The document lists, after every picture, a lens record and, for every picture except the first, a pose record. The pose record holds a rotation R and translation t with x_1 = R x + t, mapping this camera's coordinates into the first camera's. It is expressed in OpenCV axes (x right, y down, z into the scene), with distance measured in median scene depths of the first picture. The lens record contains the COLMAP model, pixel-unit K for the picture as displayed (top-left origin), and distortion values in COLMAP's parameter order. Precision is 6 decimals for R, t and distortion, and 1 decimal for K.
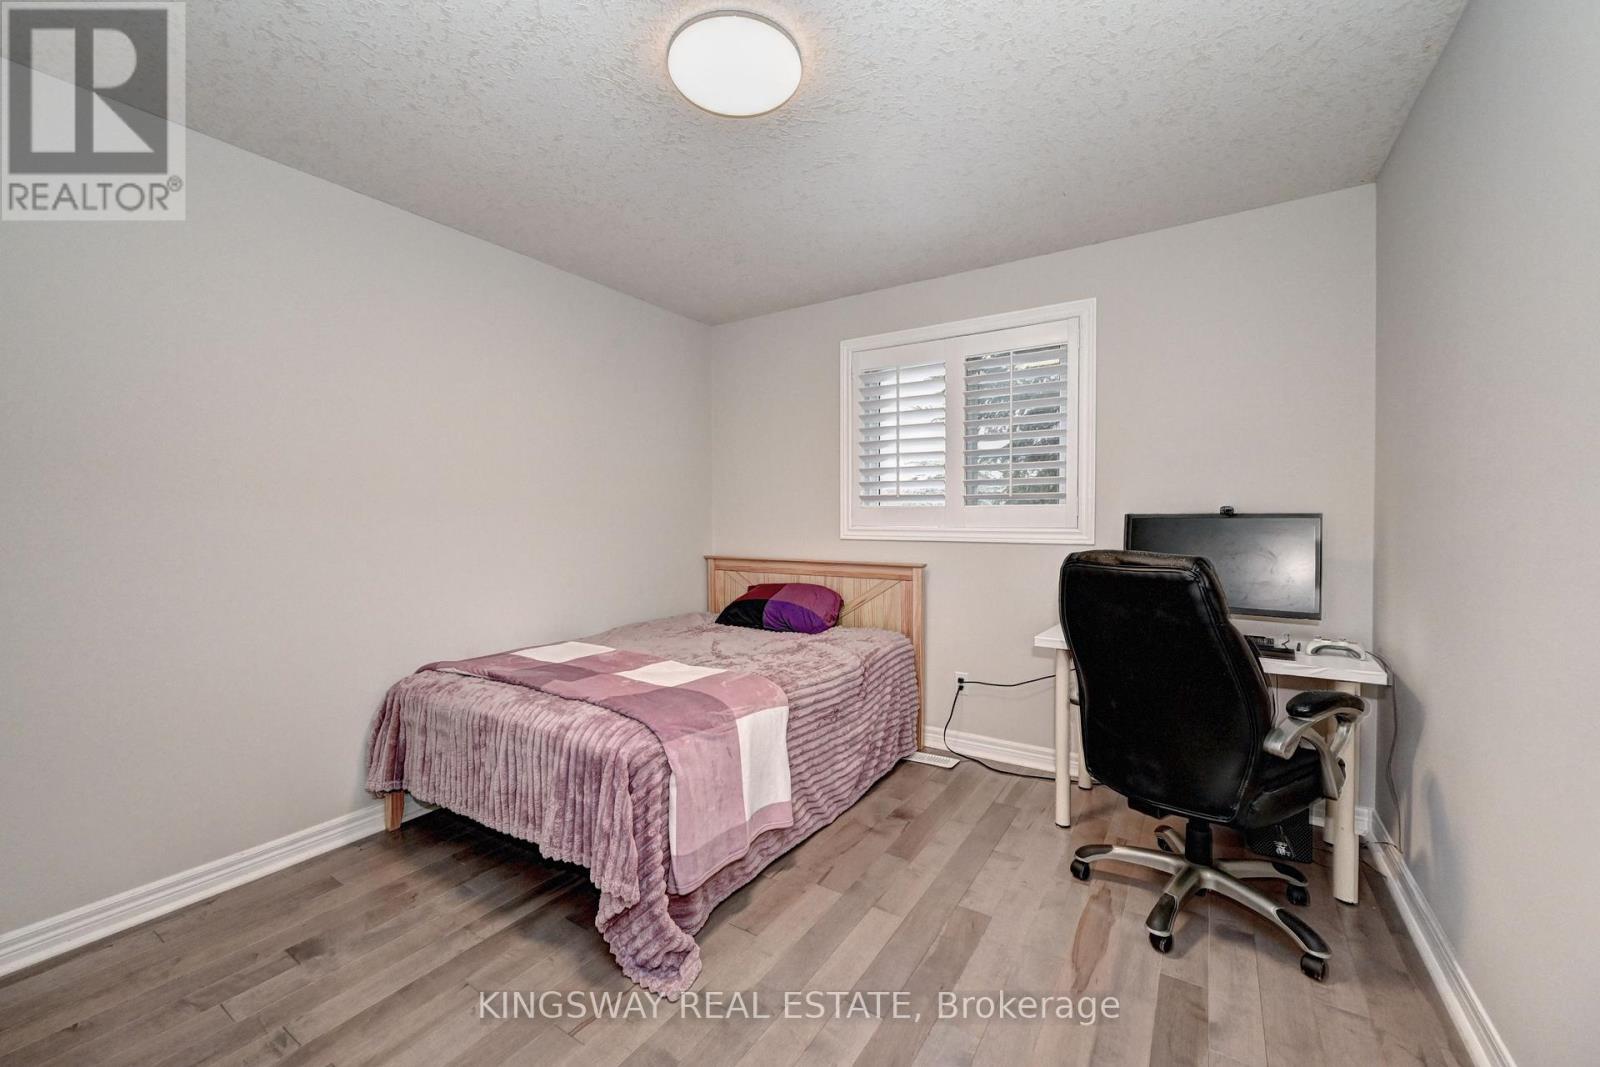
lens RADIAL K [[638.6, 0, 790.3], [0, 638.6, 535.6], [0, 0, 1]] dist [-0.000323, 0.000130]
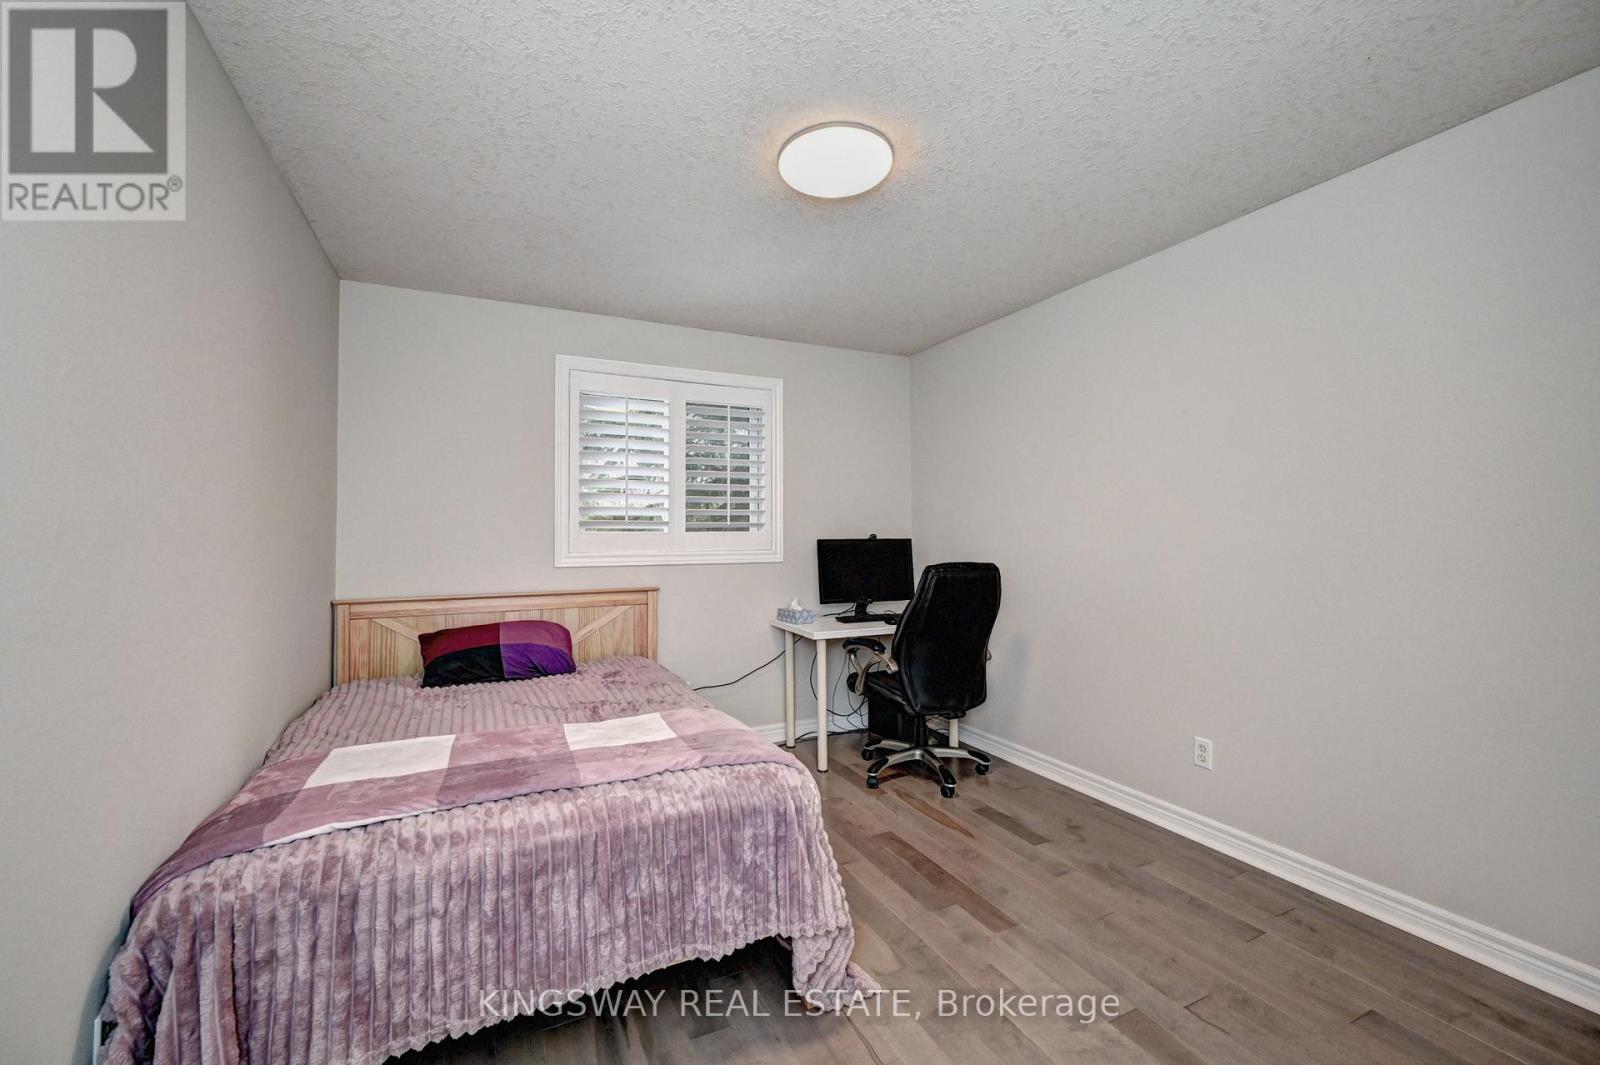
lens RADIAL K [[638.6, 0, 790.3], [0, 638.6, 534.6], [0, 0, 1]] dist [-0.000323, 0.000130]
pose [[0.518623, 0.002619, 0.854999, -0.597114], [0.031280, 0.999268, -0.022034, -0.012902], [-0.854431, 0.038171, 0.518162, 0.268212]]
